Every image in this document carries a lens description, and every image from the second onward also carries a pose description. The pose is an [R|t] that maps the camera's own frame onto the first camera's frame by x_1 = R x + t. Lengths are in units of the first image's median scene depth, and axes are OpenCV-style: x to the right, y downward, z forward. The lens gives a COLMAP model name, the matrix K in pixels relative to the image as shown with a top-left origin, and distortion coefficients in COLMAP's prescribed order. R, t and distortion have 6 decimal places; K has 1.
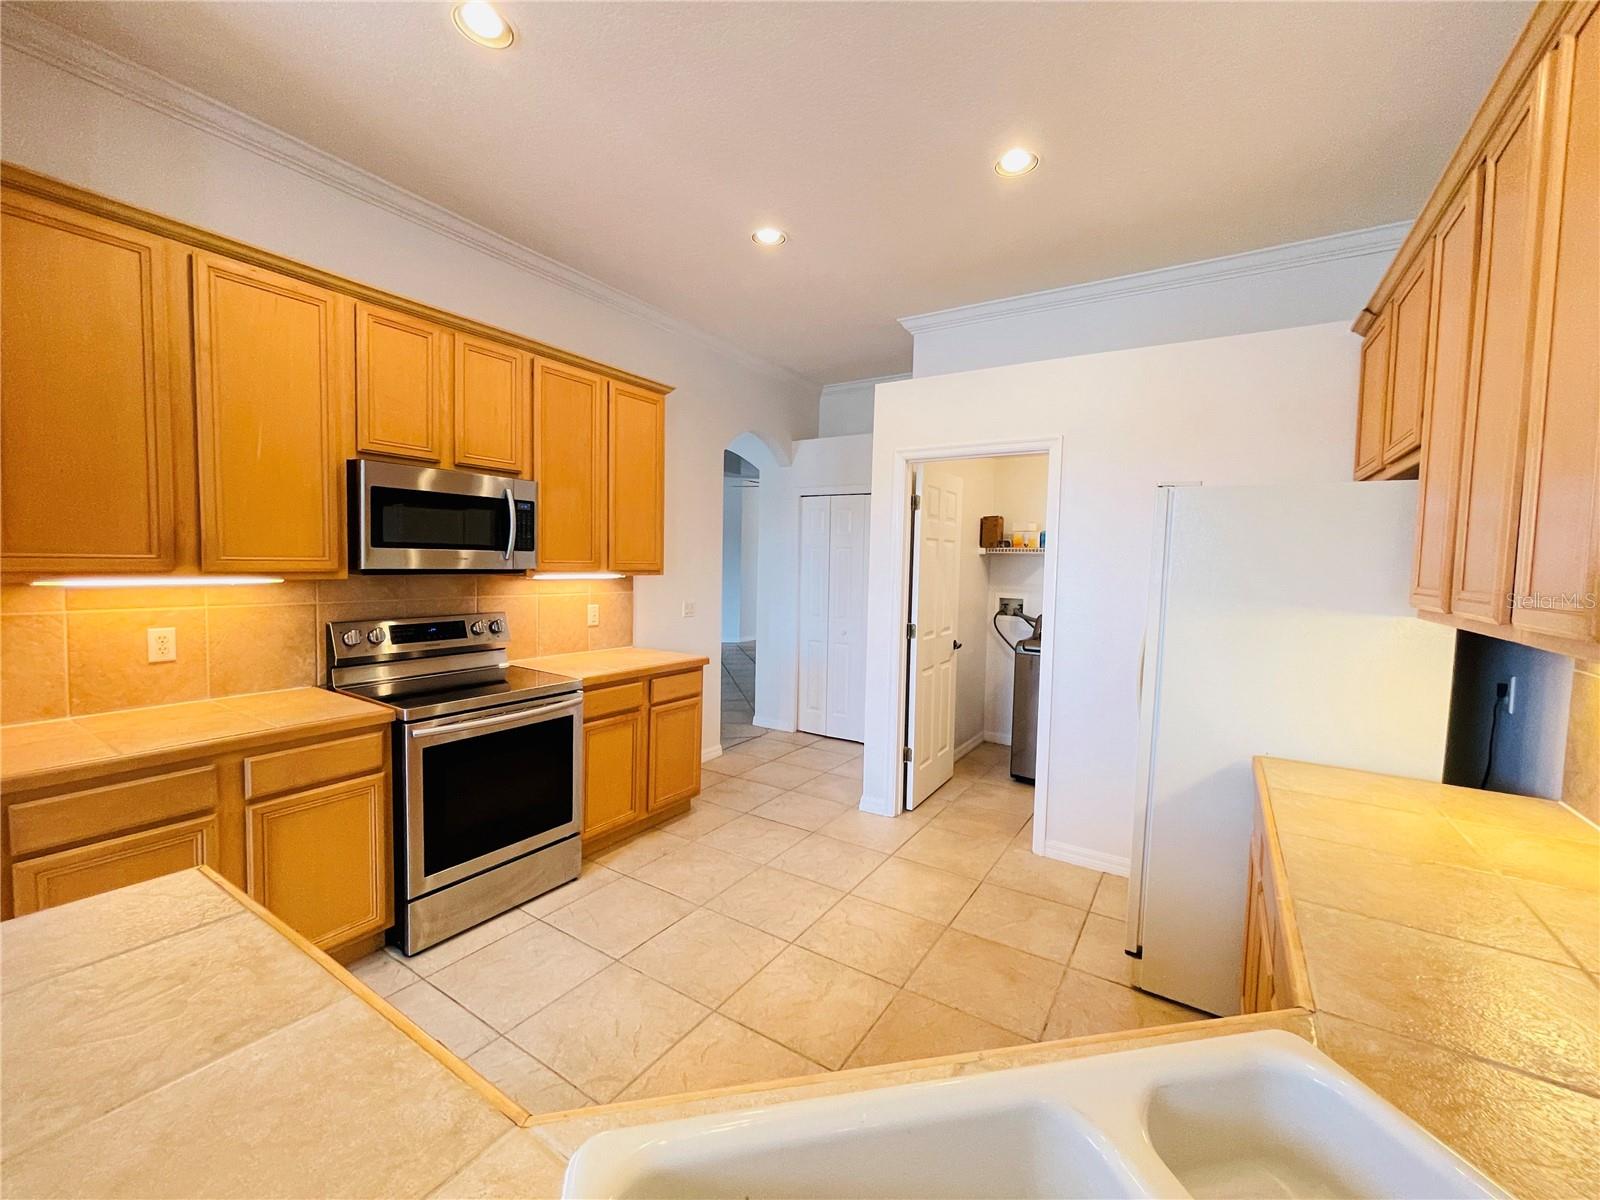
lens RADIAL K [[648.8, 0, 799.4], [0, 648.8, 597.9], [0, 0, 1]] dist [-0.006611, 0.002474]
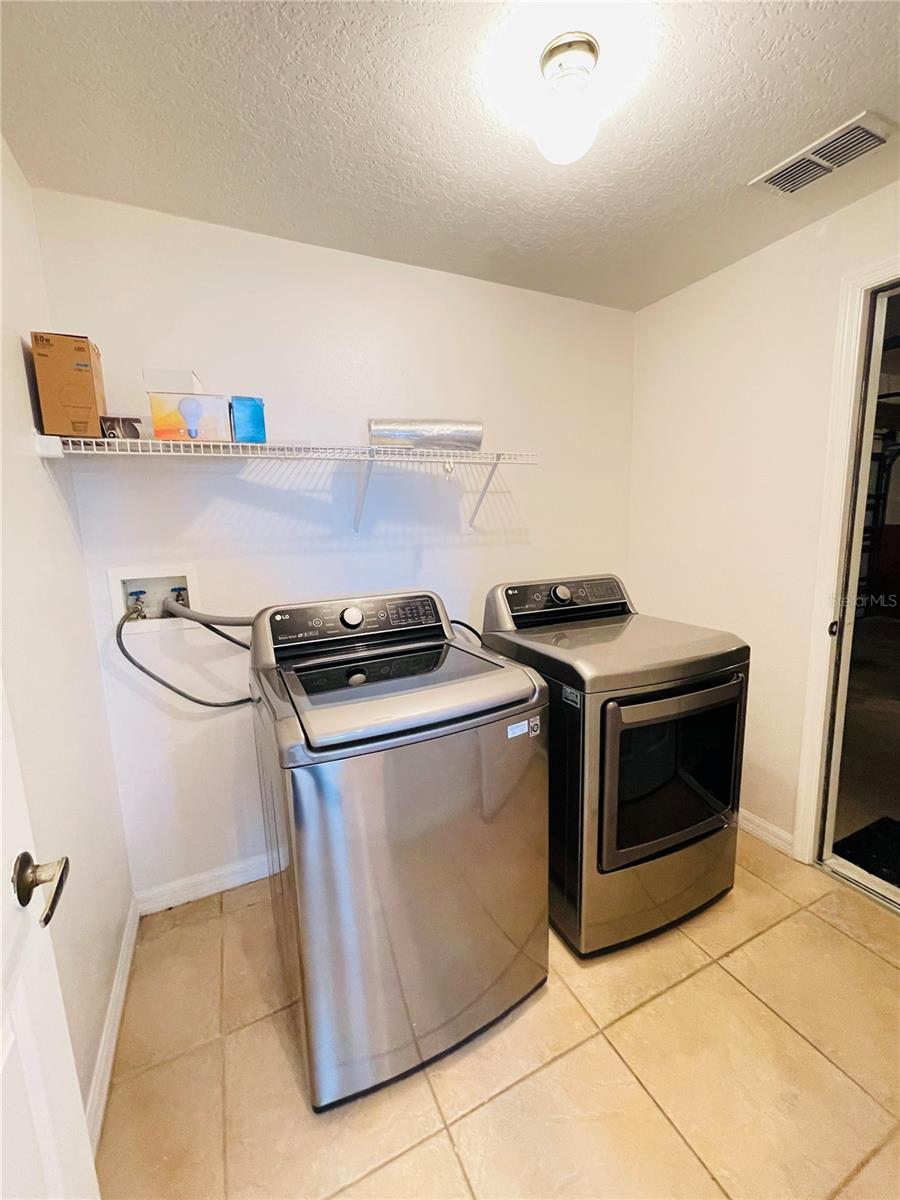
lens RADIAL K [[486.6, 0, 449.4], [0, 486.6, 601.2], [0, 0, 1]] dist [-0.006611, 0.002474]
pose [[0.518976, -0.174917, 0.836701, 0.163759], [0.087683, 0.984569, 0.151443, -0.014842], [-0.850280, -0.005231, 0.526305, 0.677955]]
